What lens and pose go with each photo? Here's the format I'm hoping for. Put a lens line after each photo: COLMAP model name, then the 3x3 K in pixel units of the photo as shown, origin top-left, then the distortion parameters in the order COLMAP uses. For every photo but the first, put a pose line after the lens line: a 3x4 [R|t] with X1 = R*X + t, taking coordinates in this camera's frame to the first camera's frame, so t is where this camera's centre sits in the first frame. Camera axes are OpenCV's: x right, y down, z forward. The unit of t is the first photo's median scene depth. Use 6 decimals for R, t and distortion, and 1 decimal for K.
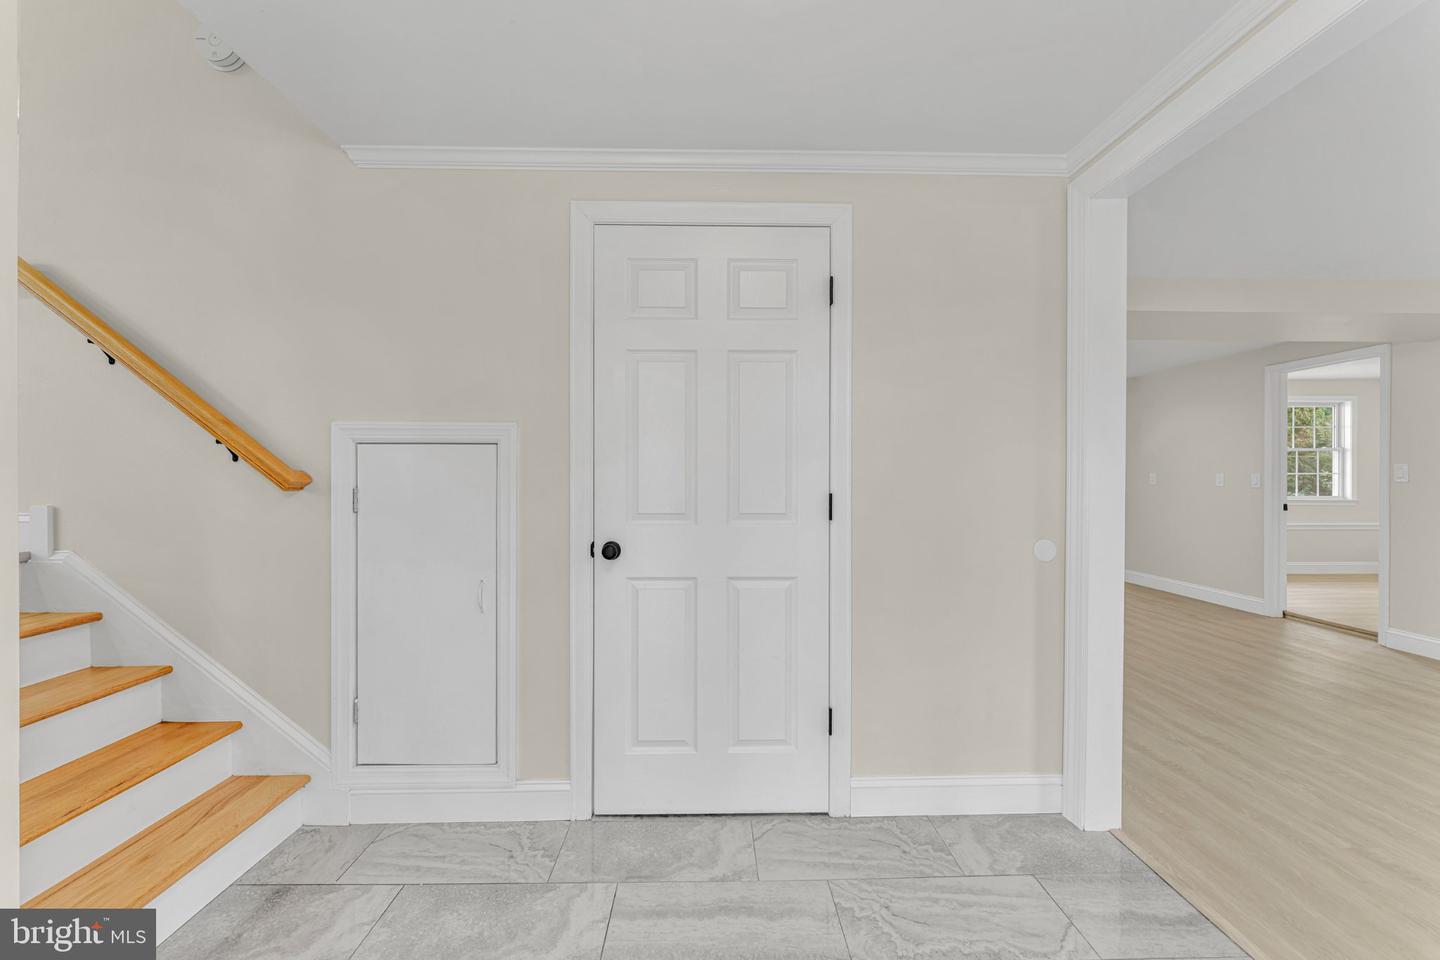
lens RADIAL K [[579.4, 0, 728.0], [0, 579.4, 470.9], [0, 0, 1]] dist [0.000456, 0.000420]
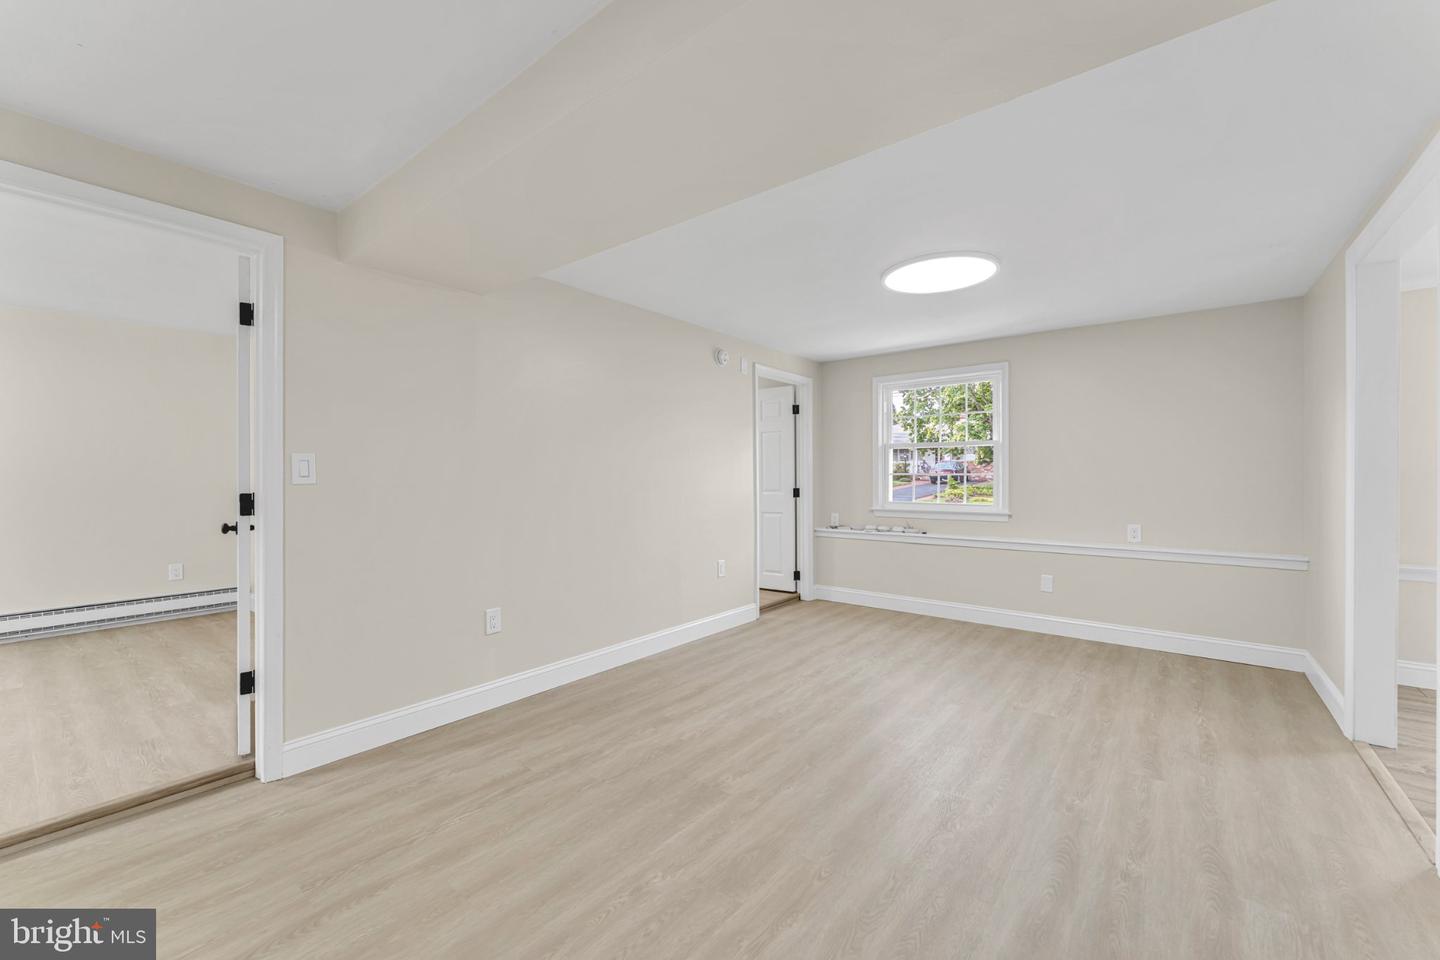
lens RADIAL K [[579.4, 0, 721.7], [0, 579.4, 478.3], [0, 0, 1]] dist [0.000456, 0.000420]
pose [[-0.762665, -0.003564, 0.646784, 0.662405], [-0.006543, 0.999976, -0.002206, 0.018741], [-0.646761, -0.005914, -0.762670, 1.687923]]
